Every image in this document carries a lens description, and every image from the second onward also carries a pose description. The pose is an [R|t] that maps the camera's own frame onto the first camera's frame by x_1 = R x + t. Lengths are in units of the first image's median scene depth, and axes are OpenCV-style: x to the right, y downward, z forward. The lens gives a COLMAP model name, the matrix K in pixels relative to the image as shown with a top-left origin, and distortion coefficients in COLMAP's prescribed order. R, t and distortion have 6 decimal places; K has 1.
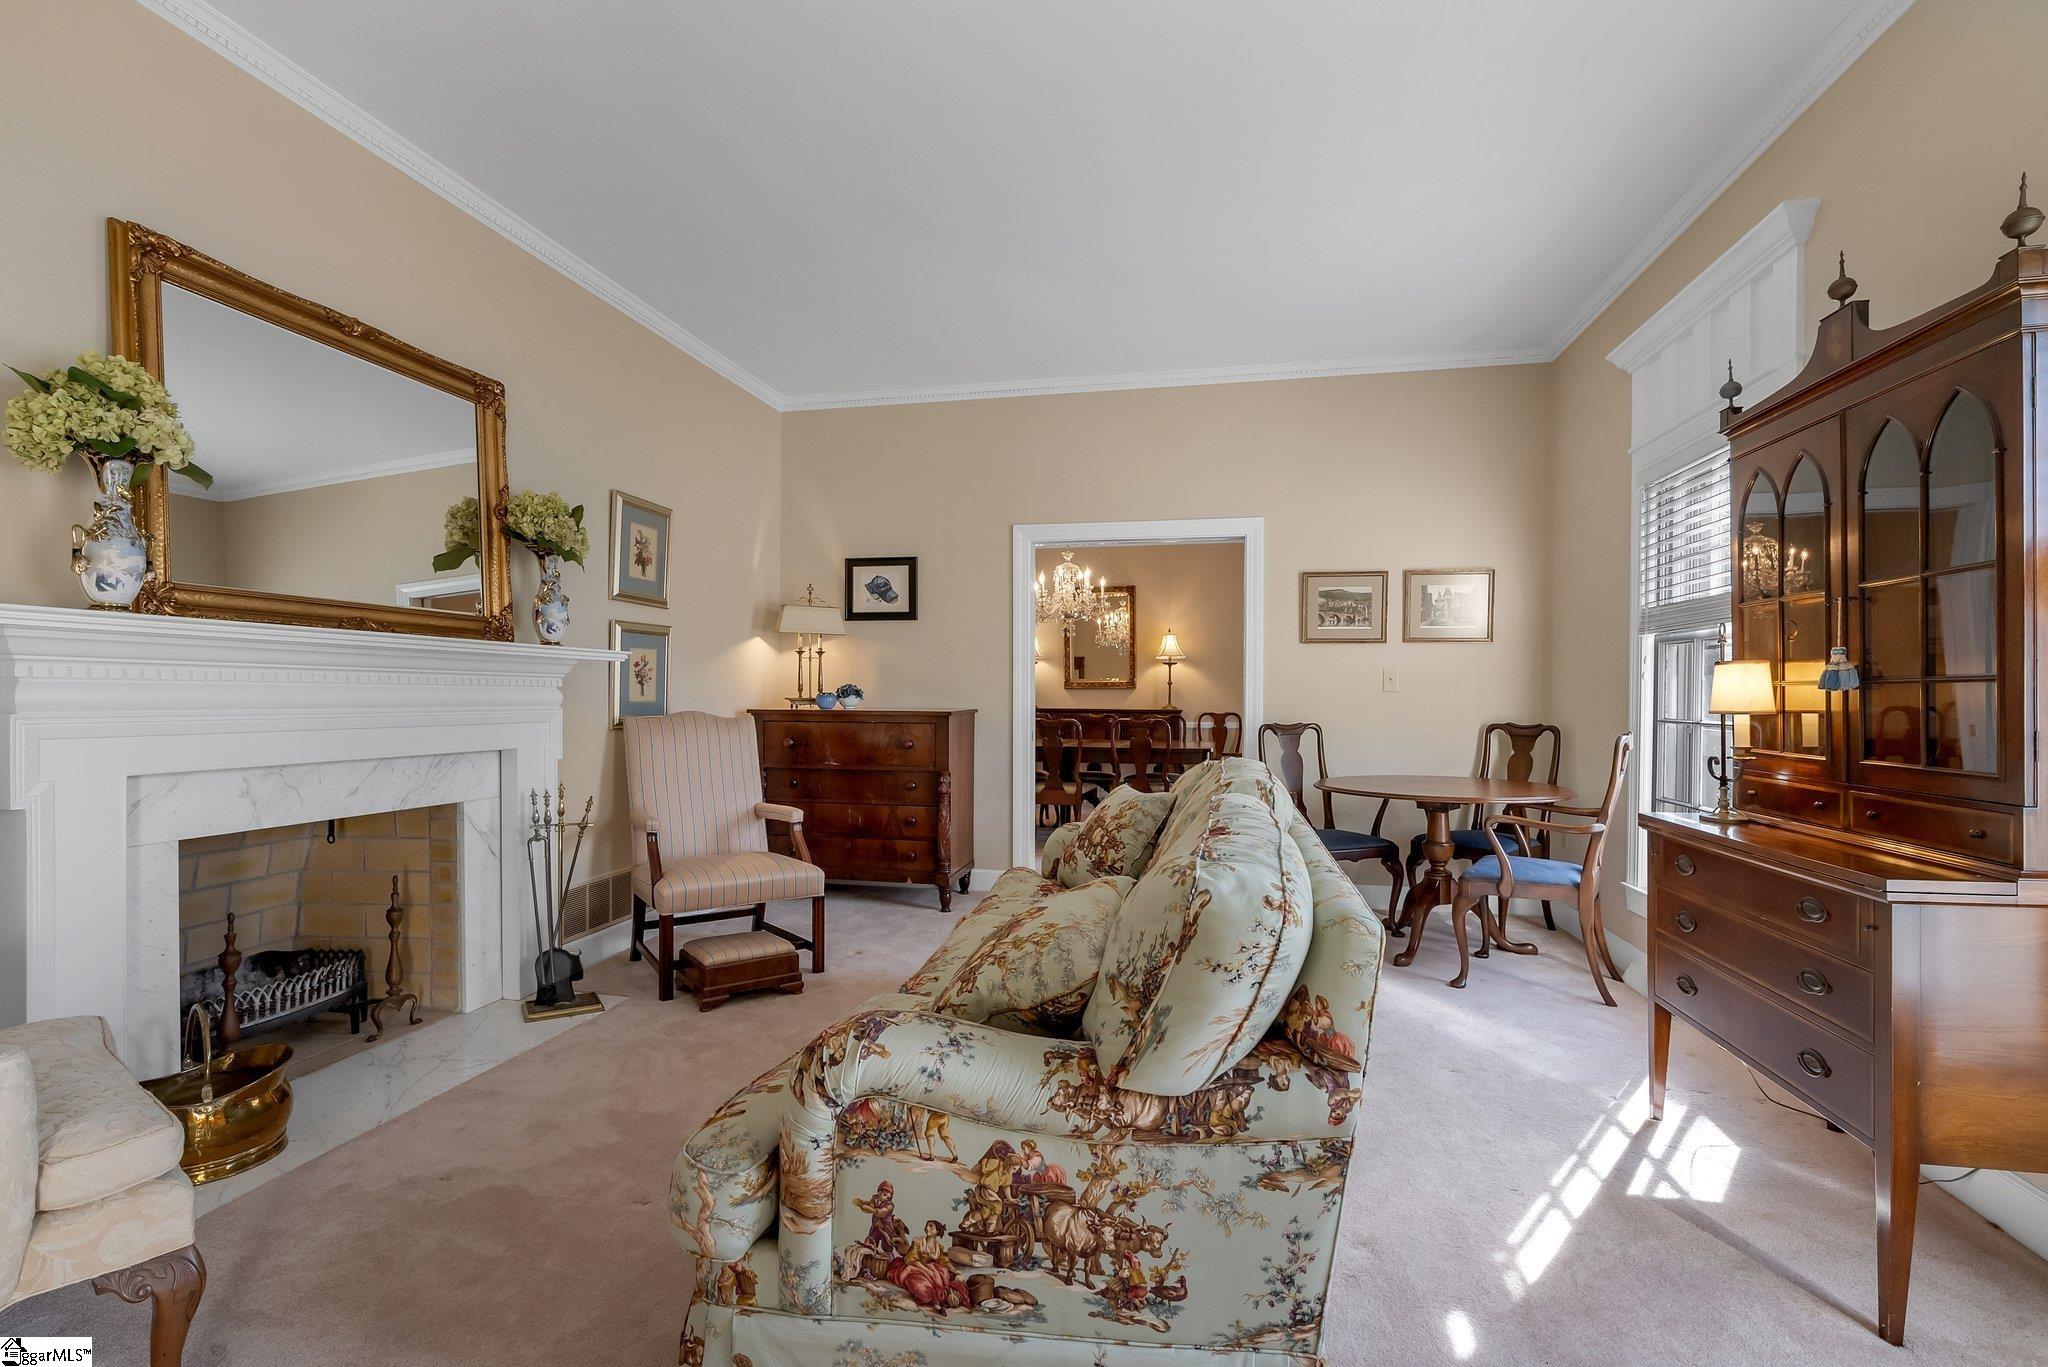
lens RADIAL K [[928.0, 0, 1030.7], [0, 928.0, 701.6], [0, 0, 1]] dist [-0.006629, 0.003441]
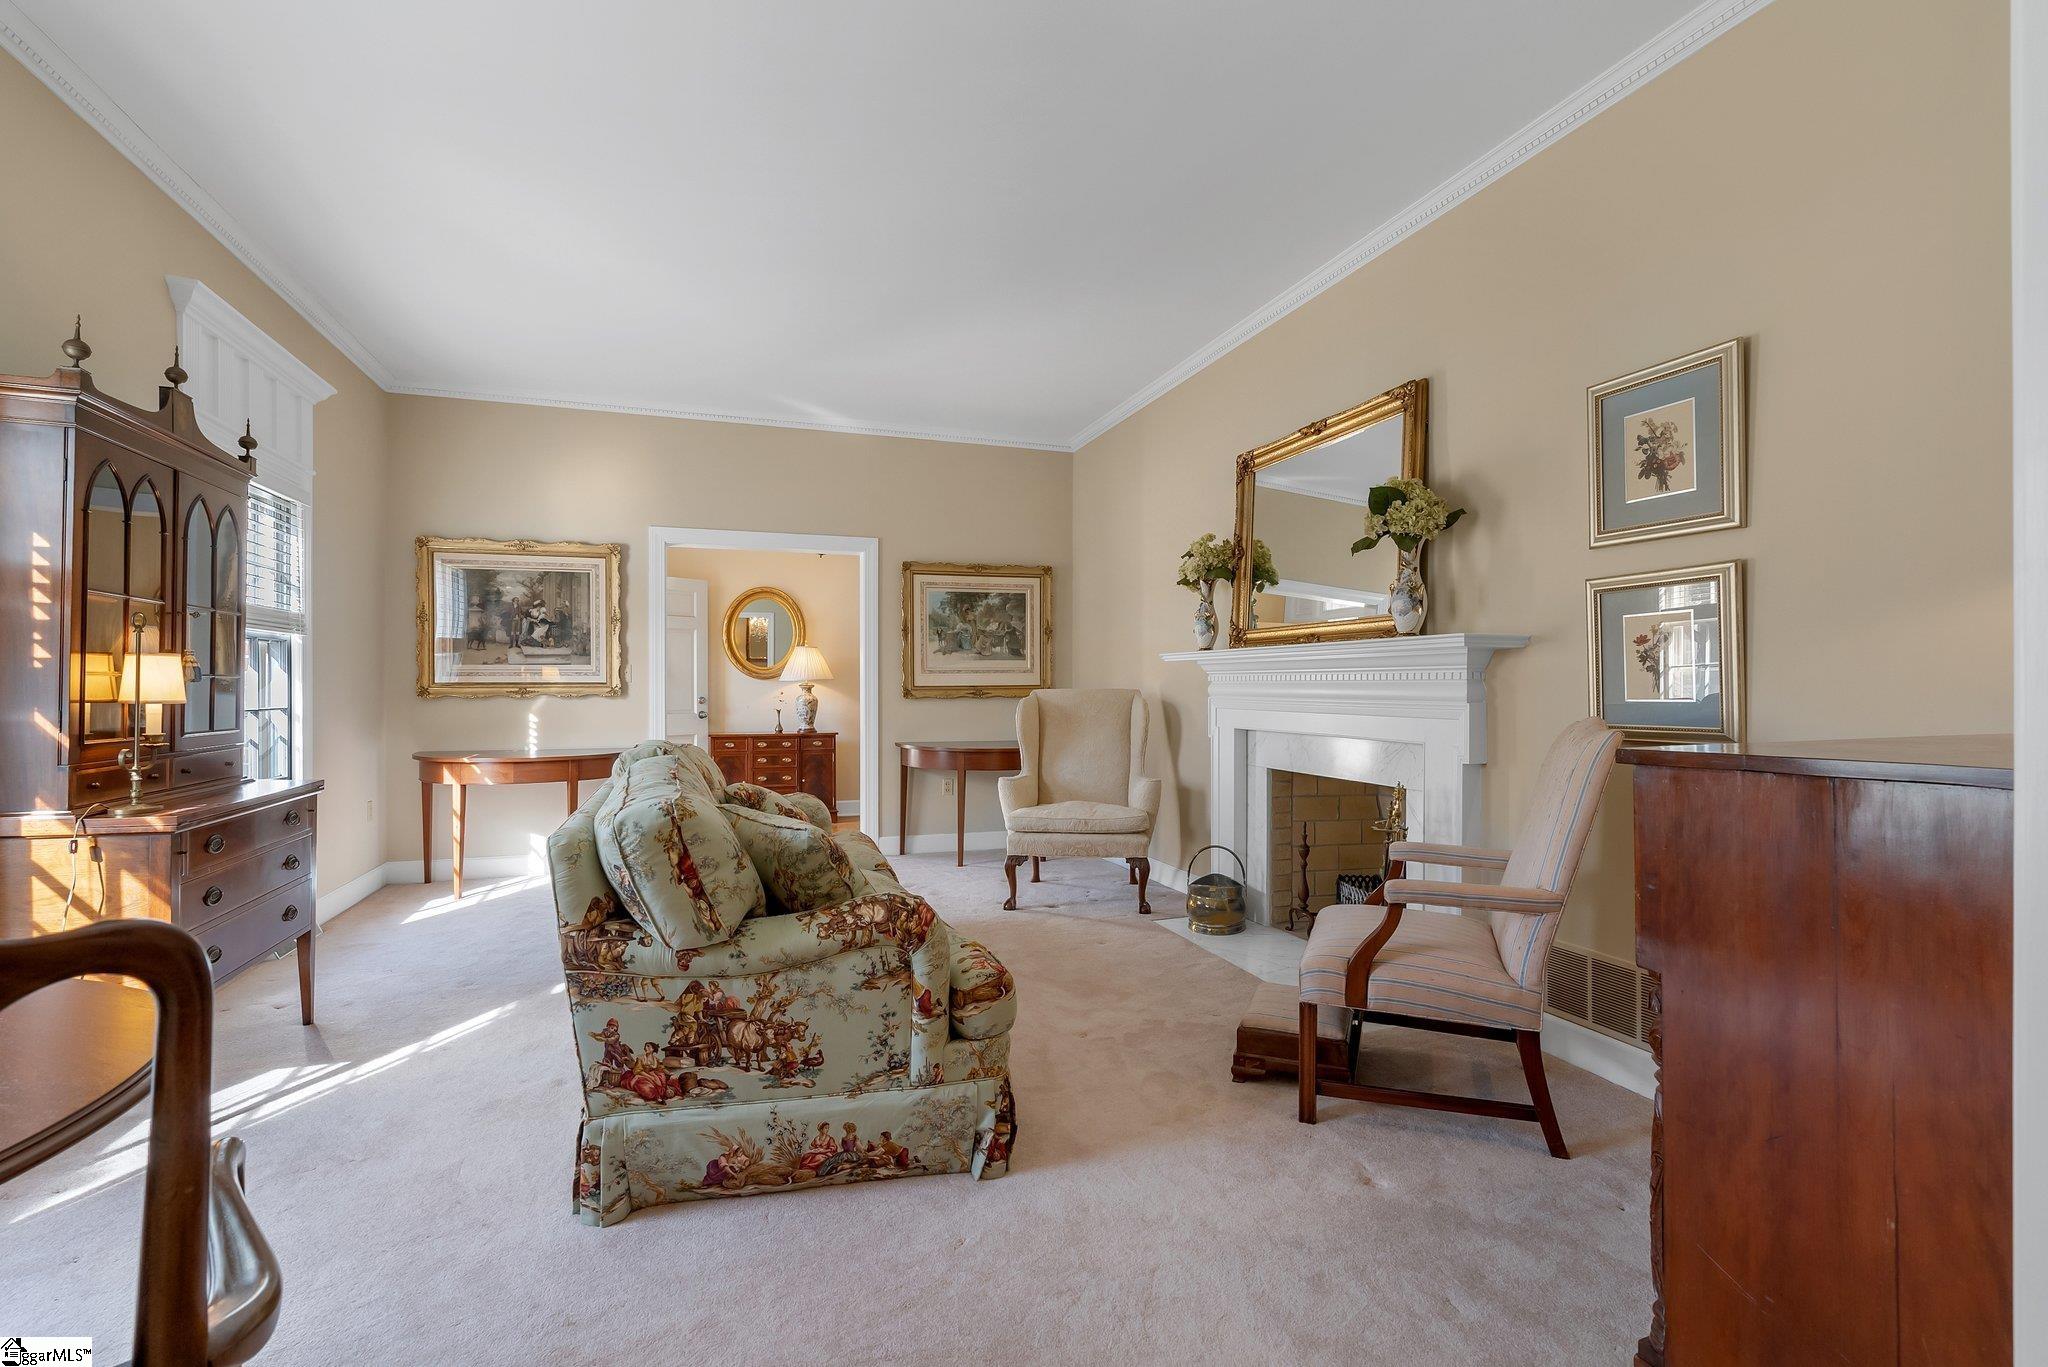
lens RADIAL K [[928.0, 0, 1022.9], [0, 928.0, 680.8], [0, 0, 1]] dist [-0.006629, 0.003441]
pose [[-0.870859, -0.005922, -0.491497, 0.382768], [-0.007052, 0.999975, 0.000447, -0.017873], [0.491482, 0.003855, -0.870879, 2.186019]]
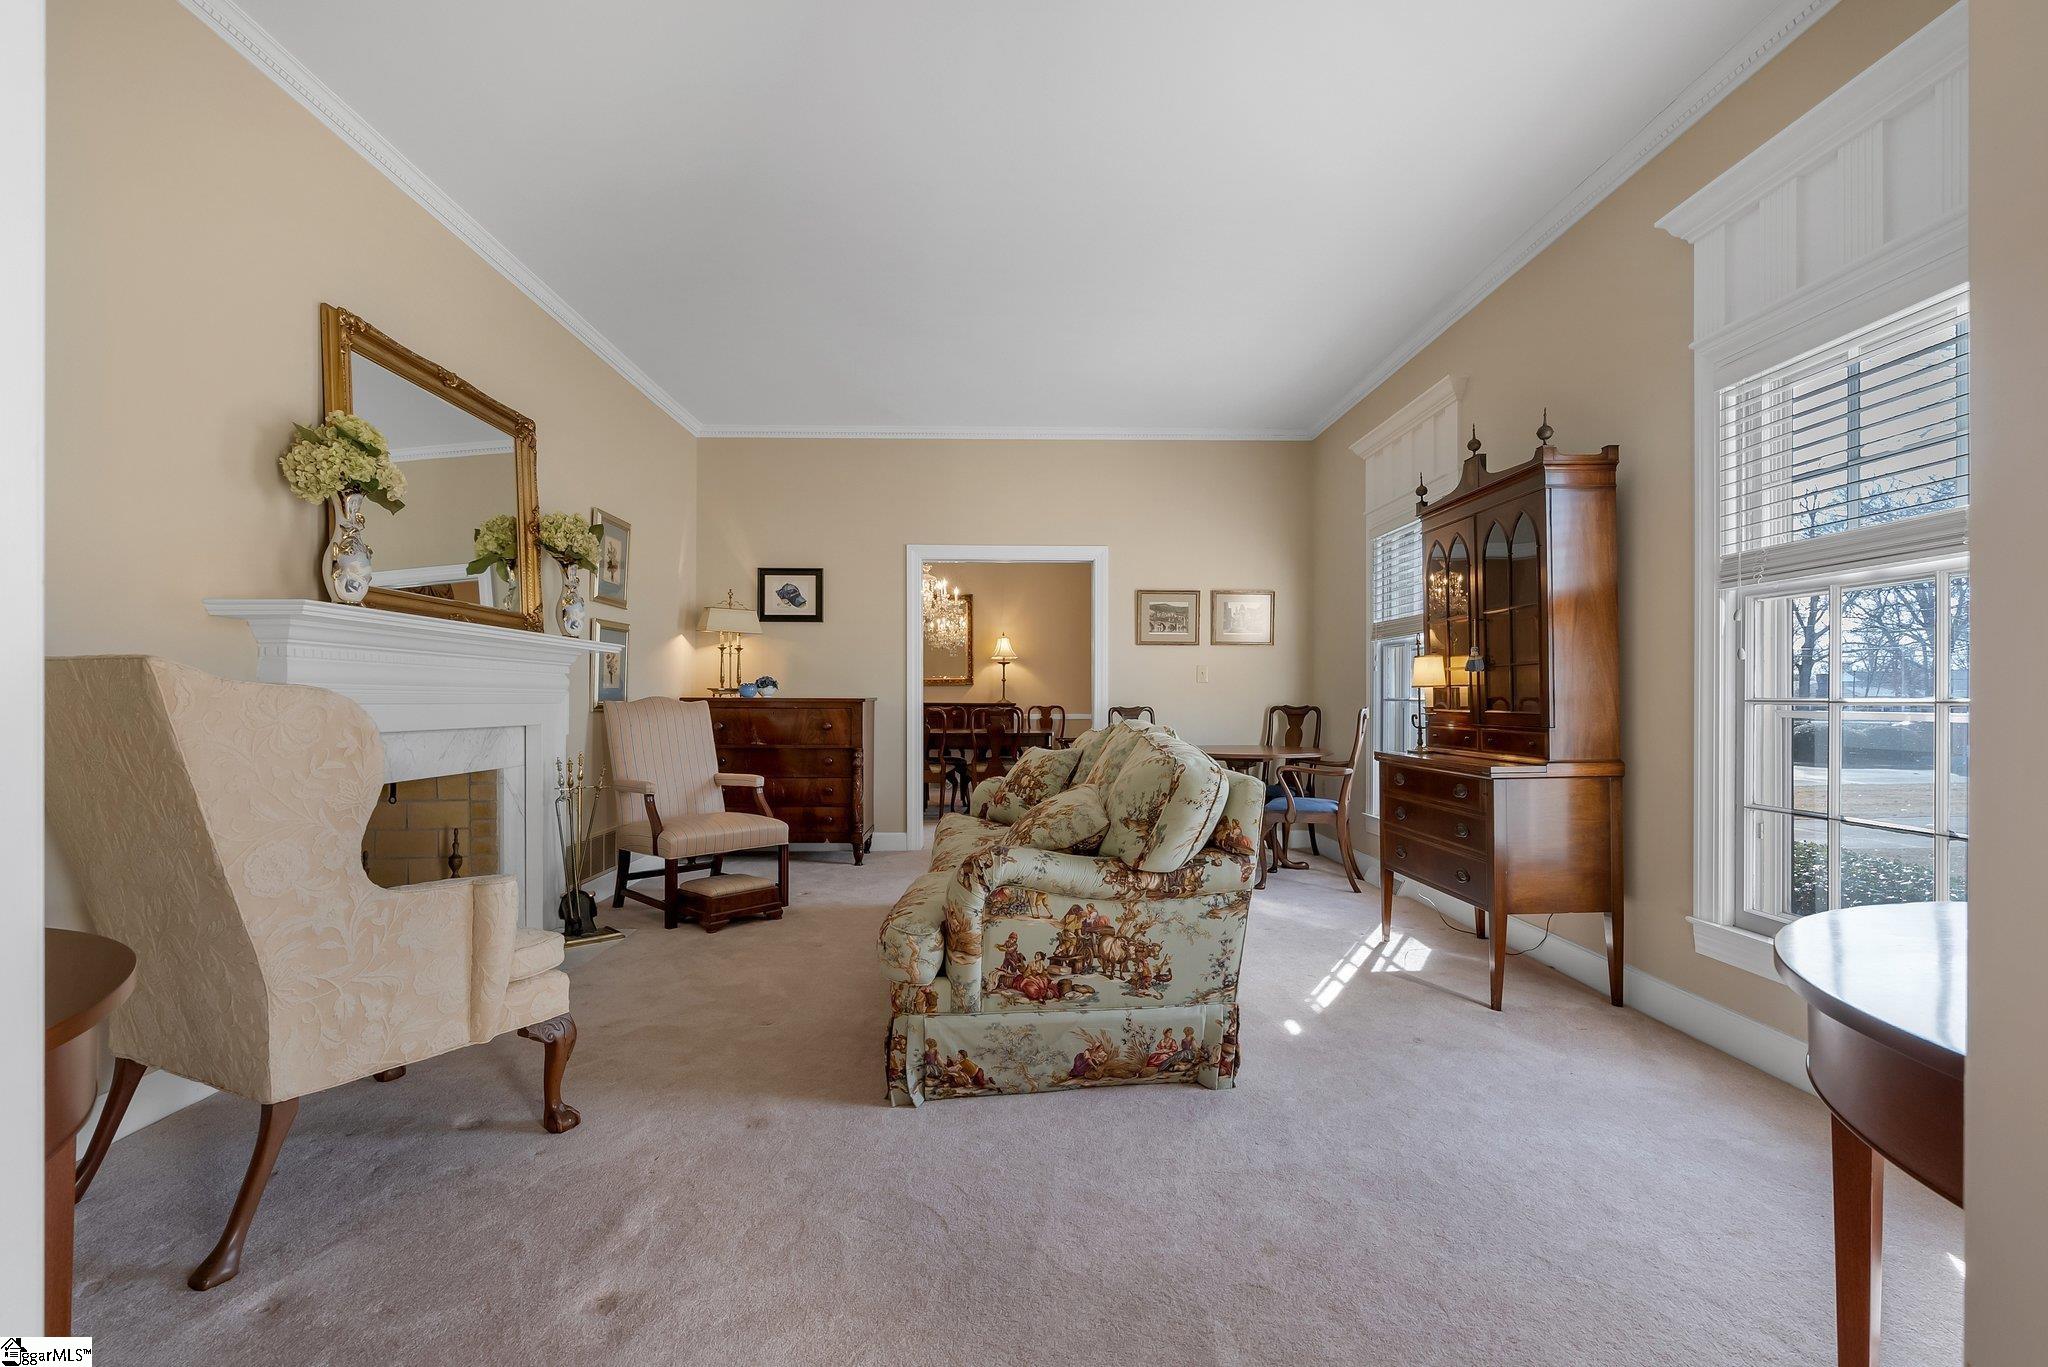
lens RADIAL K [[928.0, 0, 1033.8], [0, 928.0, 689.5], [0, 0, 1]] dist [-0.006629, 0.003441]
pose [[0.972249, -0.000619, 0.233946, -0.286939], [0.004657, 0.999850, -0.016708, 0.037699], [-0.233901, 0.017334, 0.972106, -0.416989]]
